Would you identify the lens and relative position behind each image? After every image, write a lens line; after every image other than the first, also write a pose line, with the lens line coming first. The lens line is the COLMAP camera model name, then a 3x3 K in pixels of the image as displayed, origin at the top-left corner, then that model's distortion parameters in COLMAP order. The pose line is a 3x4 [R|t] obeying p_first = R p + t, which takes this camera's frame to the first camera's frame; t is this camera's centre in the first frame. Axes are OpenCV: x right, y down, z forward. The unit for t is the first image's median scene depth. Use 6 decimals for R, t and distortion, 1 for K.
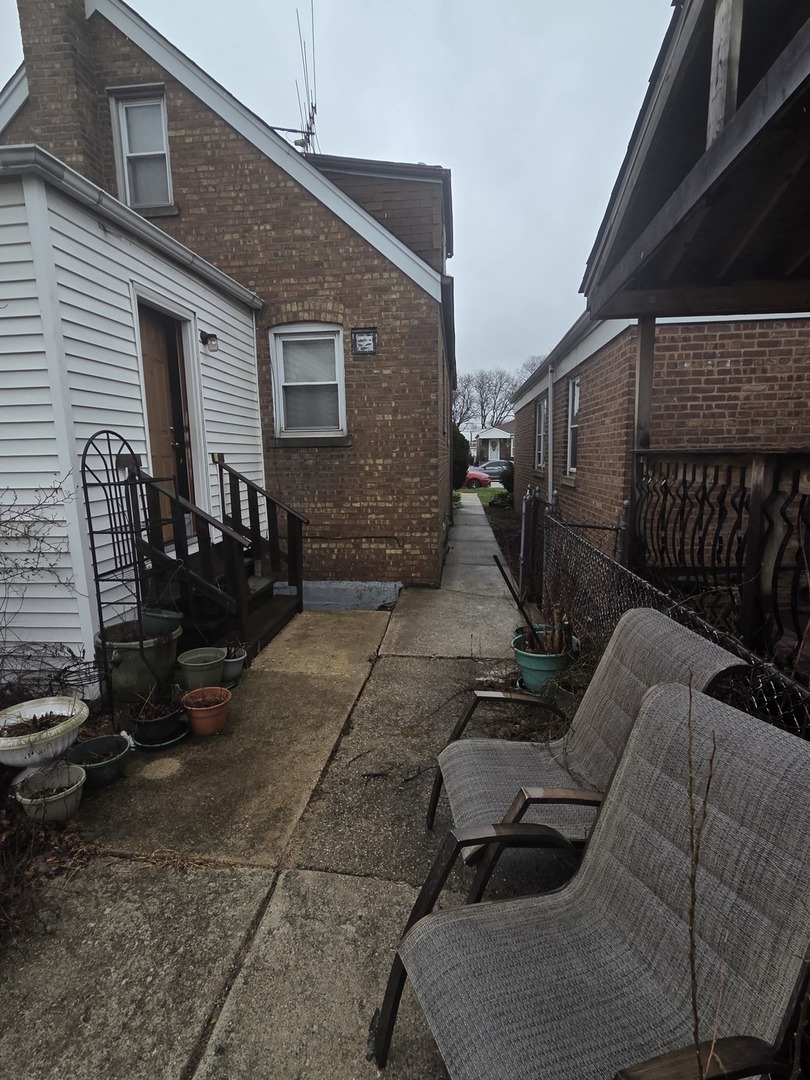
lens RADIAL K [[536.3, 0, 406.3], [0, 536.3, 541.2], [0, 0, 1]] dist [0.000160, 0.001726]
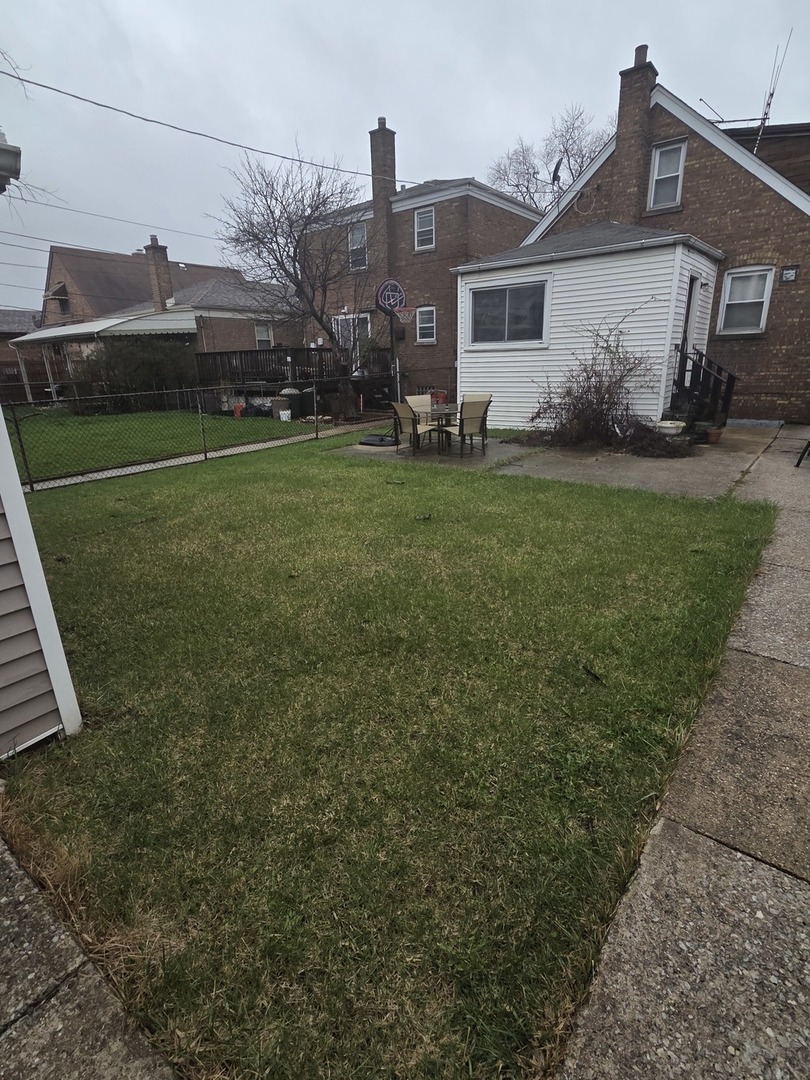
lens RADIAL K [[536.3, 0, 402.0], [0, 536.3, 539.1], [0, 0, 1]] dist [0.000160, 0.001726]
pose [[0.851242, 0.157917, -0.500449, -0.138908], [-0.068890, 0.979023, 0.191751, 0.215797], [0.520232, -0.128750, 0.844264, -1.213069]]
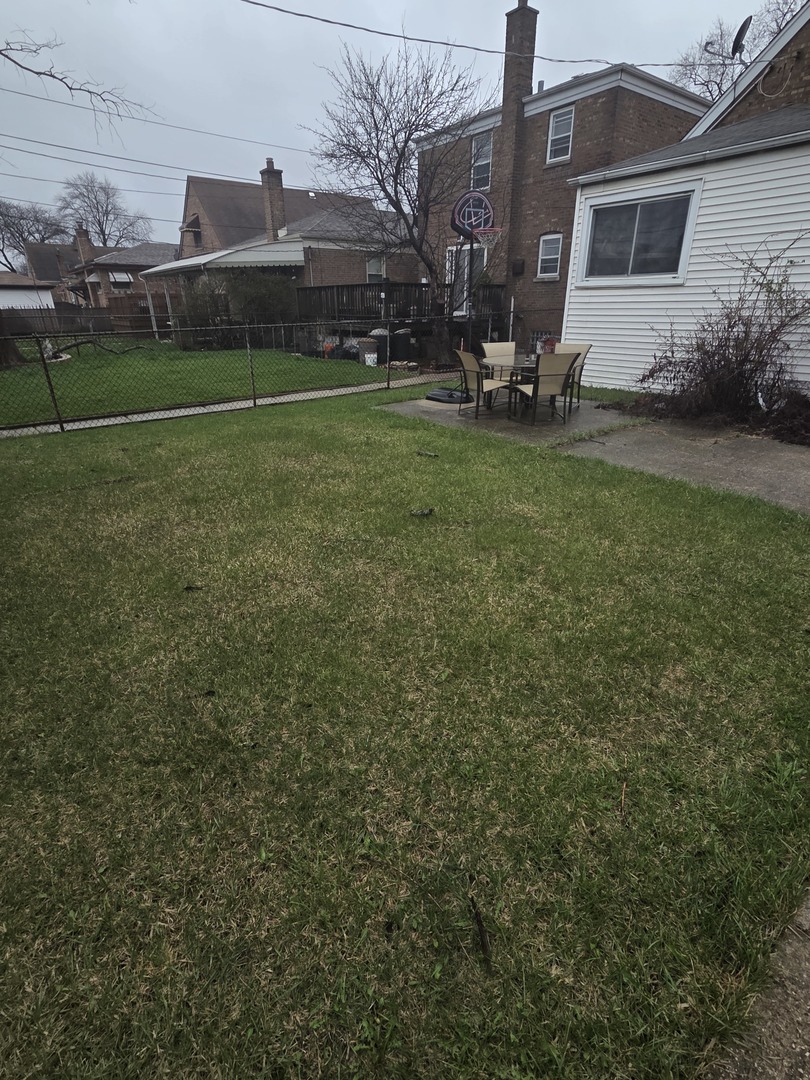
lens RADIAL K [[536.3, 0, 404.8], [0, 536.3, 536.9], [0, 0, 1]] dist [0.000160, 0.001726]
pose [[0.696701, 0.294933, -0.653929, -0.130642], [-0.115595, 0.945818, 0.303425, 0.174938], [0.707987, -0.135806, 0.693044, -0.890869]]
